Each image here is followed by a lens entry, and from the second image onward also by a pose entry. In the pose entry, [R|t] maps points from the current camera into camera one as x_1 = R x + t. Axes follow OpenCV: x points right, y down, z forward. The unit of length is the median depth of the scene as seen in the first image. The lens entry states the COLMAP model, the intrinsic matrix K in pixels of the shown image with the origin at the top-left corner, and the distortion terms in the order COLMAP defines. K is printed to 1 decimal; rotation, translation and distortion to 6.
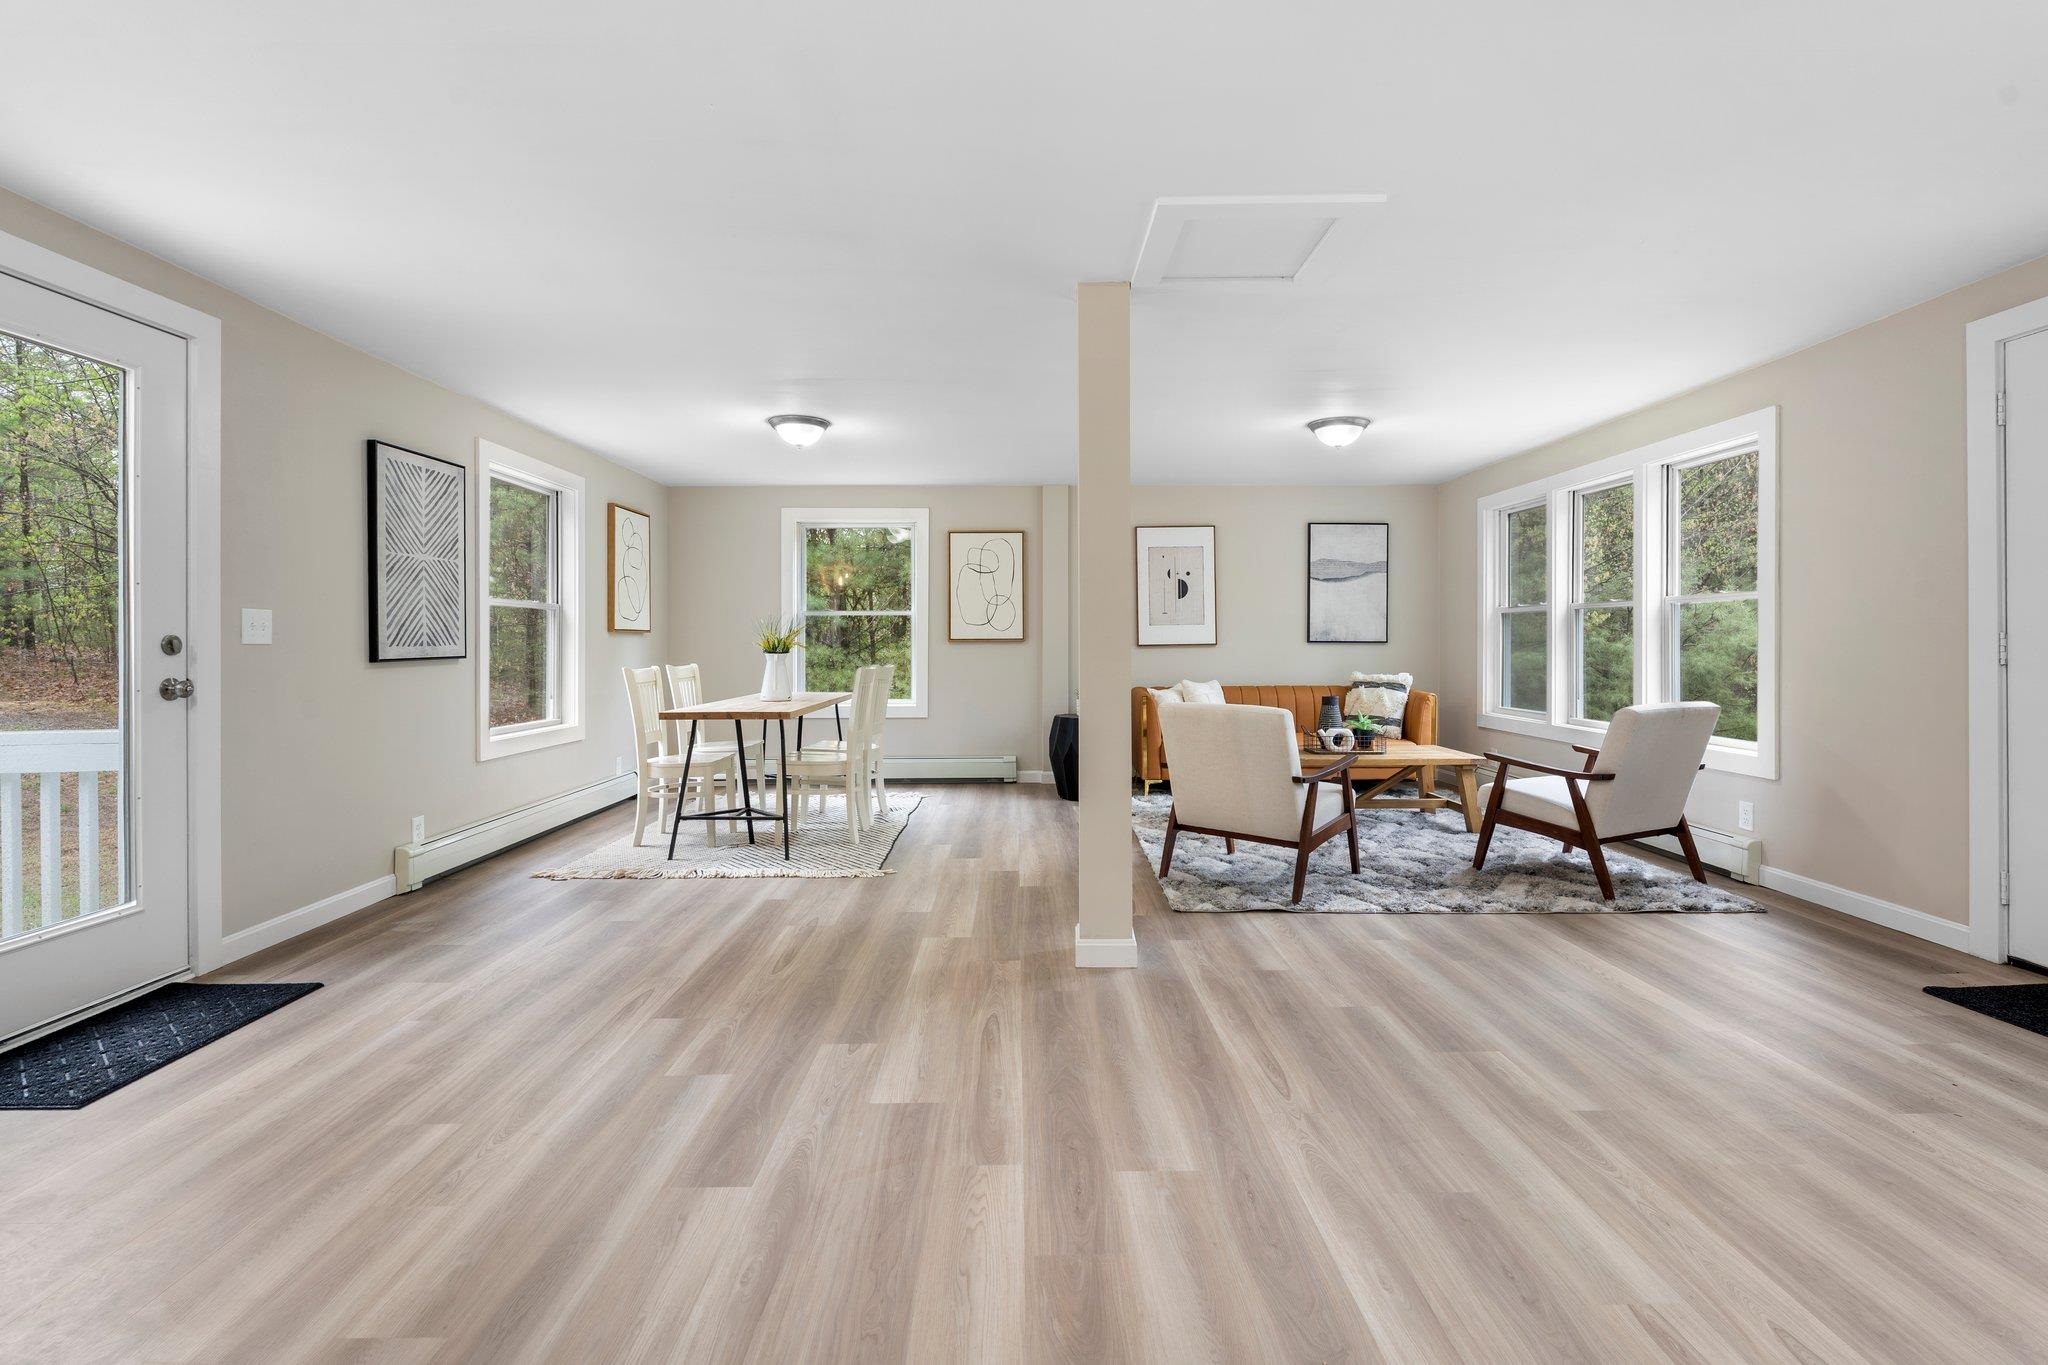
lens RADIAL K [[922.2, 0, 1026.1], [0, 922.2, 646.0], [0, 0, 1]] dist [-0.001336, -0.000079]
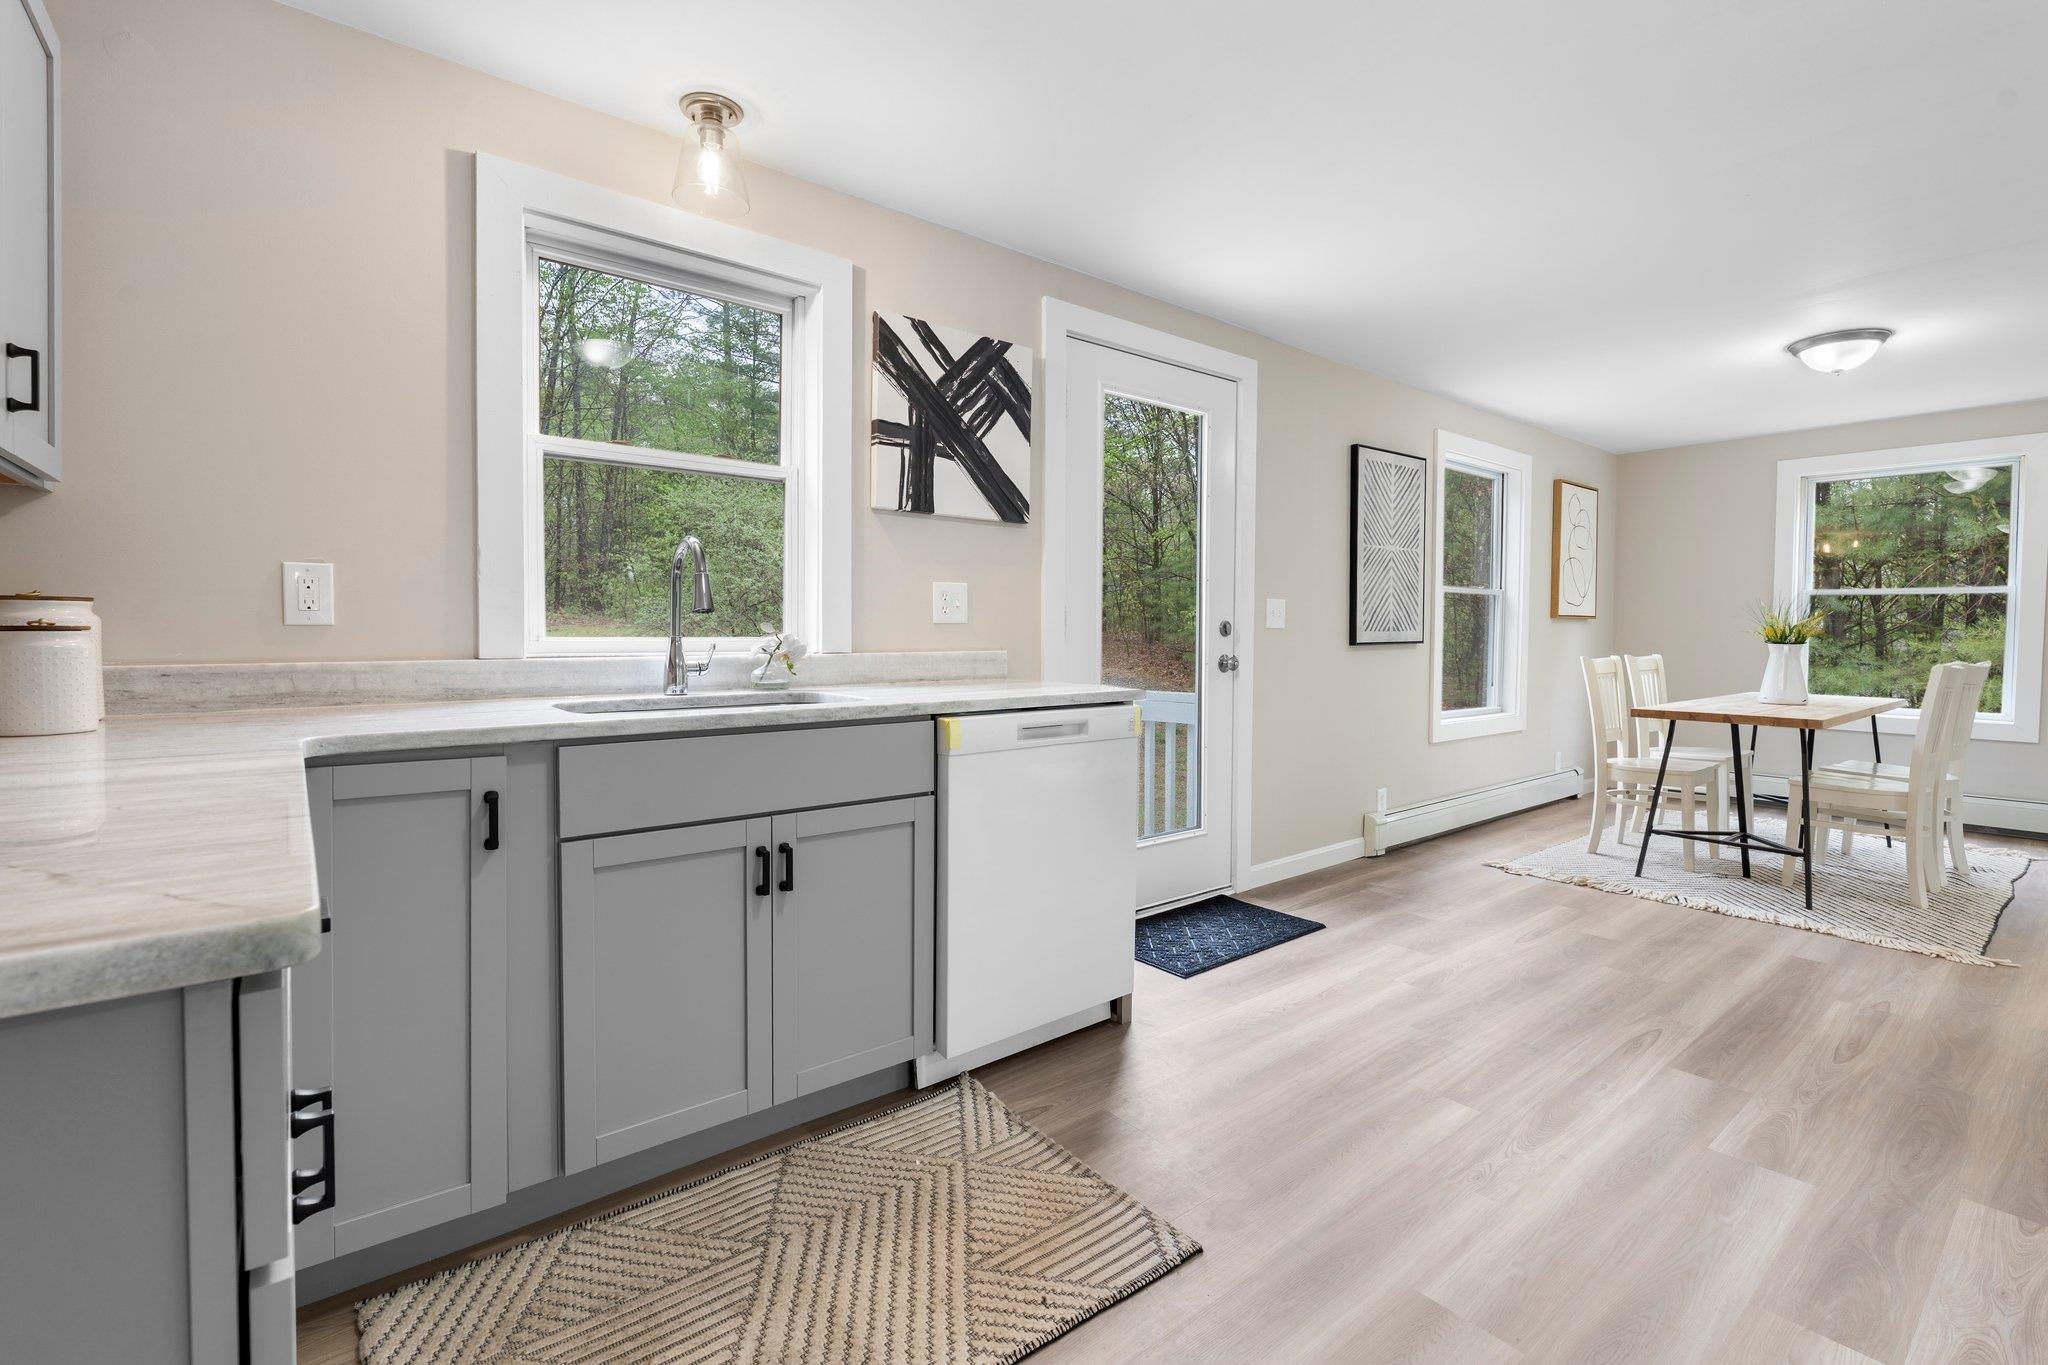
lens RADIAL K [[918.2, 0, 1032.9], [0, 918.2, 655.0], [0, 0, 1]] dist [-0.002392, 0.000184]
pose [[0.624405, 0.027421, -0.780619, -0.068738], [-0.009272, 0.999573, 0.027696, 0.001826], [0.781045, -0.010055, 0.624393, 0.005491]]
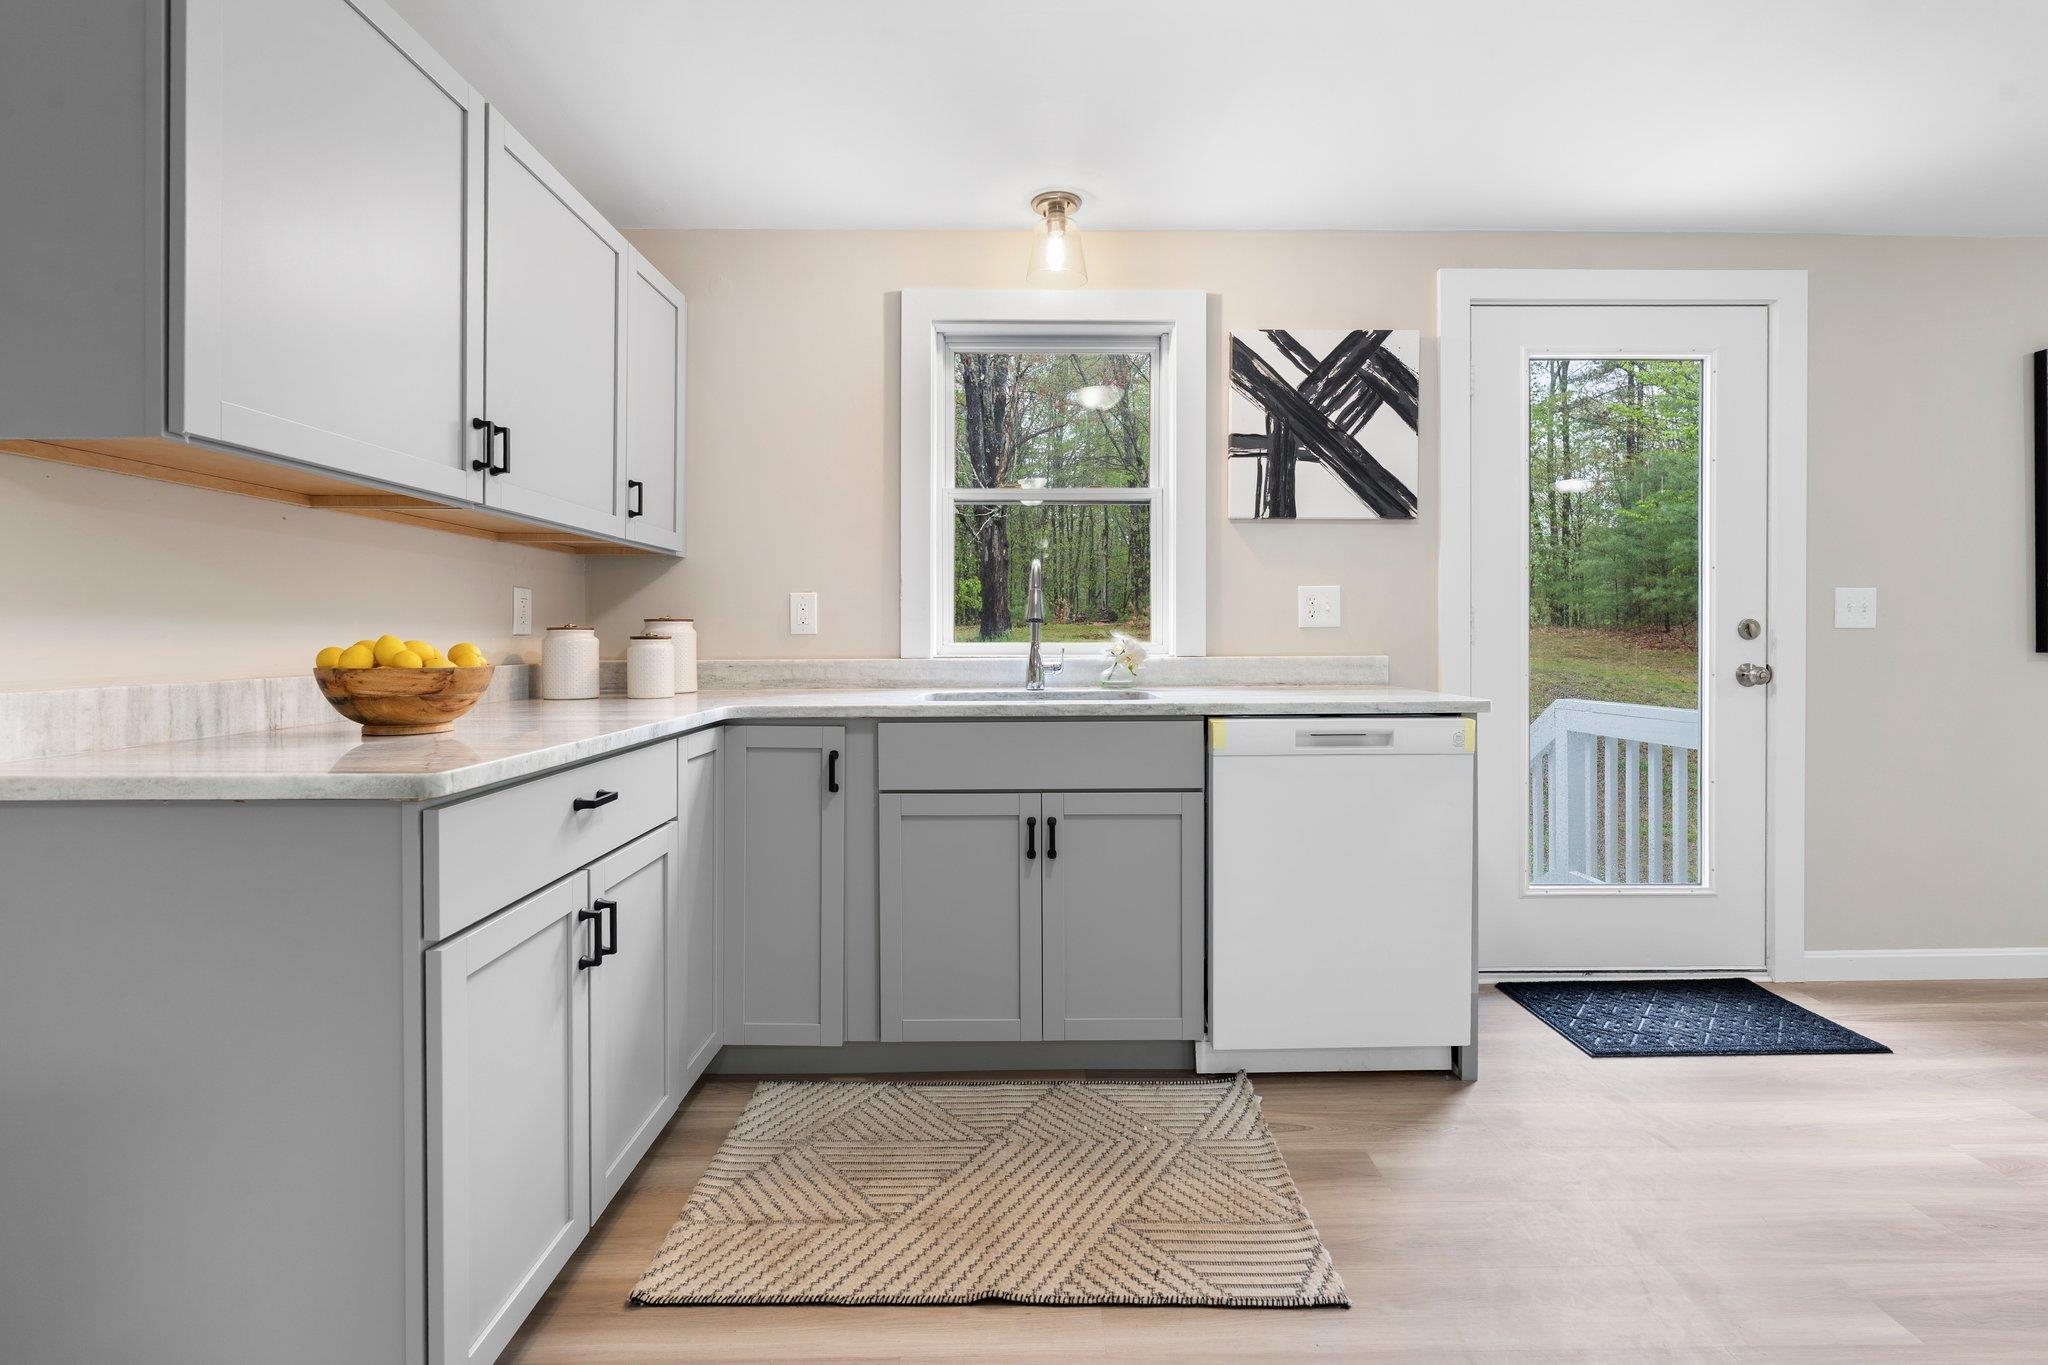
lens RADIAL K [[922.4, 0, 1026.8], [0, 922.4, 636.9], [0, 0, 1]] dist [-0.004862, 0.000346]
pose [[-0.000486, 0.007223, -0.999974, 0.022490], [-0.000054, 0.999974, 0.007223, 0.000131], [1.000000, 0.000058, -0.000486, 0.153132]]
